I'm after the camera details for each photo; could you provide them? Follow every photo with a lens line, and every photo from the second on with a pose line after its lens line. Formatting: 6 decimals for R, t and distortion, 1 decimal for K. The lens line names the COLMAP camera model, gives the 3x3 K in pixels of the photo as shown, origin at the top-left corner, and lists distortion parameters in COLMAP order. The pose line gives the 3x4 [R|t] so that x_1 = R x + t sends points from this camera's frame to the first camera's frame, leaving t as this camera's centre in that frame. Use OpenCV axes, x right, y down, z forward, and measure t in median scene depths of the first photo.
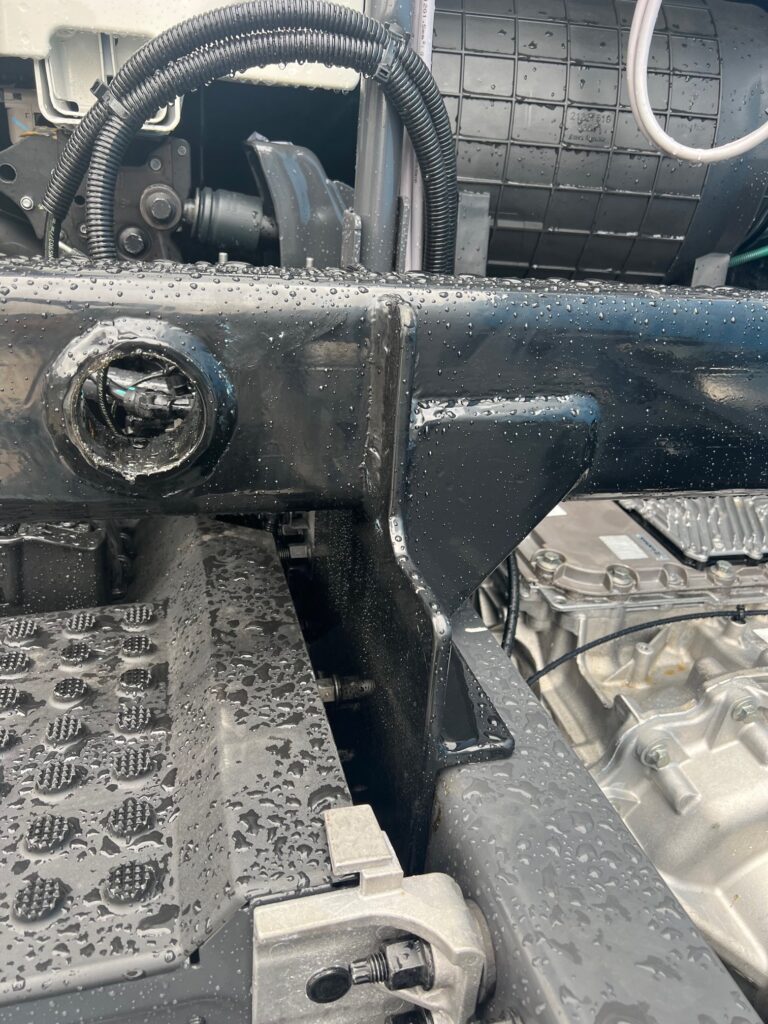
lens RADIAL K [[789.1, 0, 384.0], [0, 789.1, 512.0], [0, 0, 1]] dist [0.031174, -0.032978]
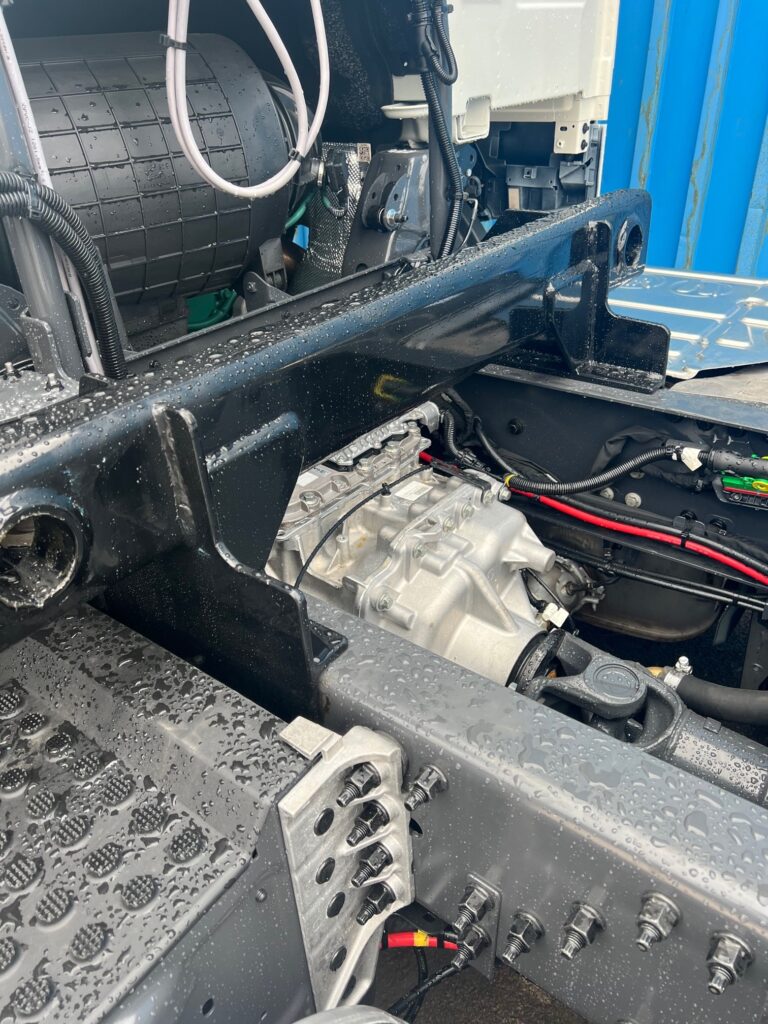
lens RADIAL K [[789.1, 0, 384.0], [0, 789.1, 512.0], [0, 0, 1]] dist [0.031174, -0.032978]
pose [[0.783338, -0.413330, 0.464263, -0.382460], [0.343640, 0.910336, 0.230651, -0.264342], [-0.517970, -0.021138, 0.855138, -0.372945]]
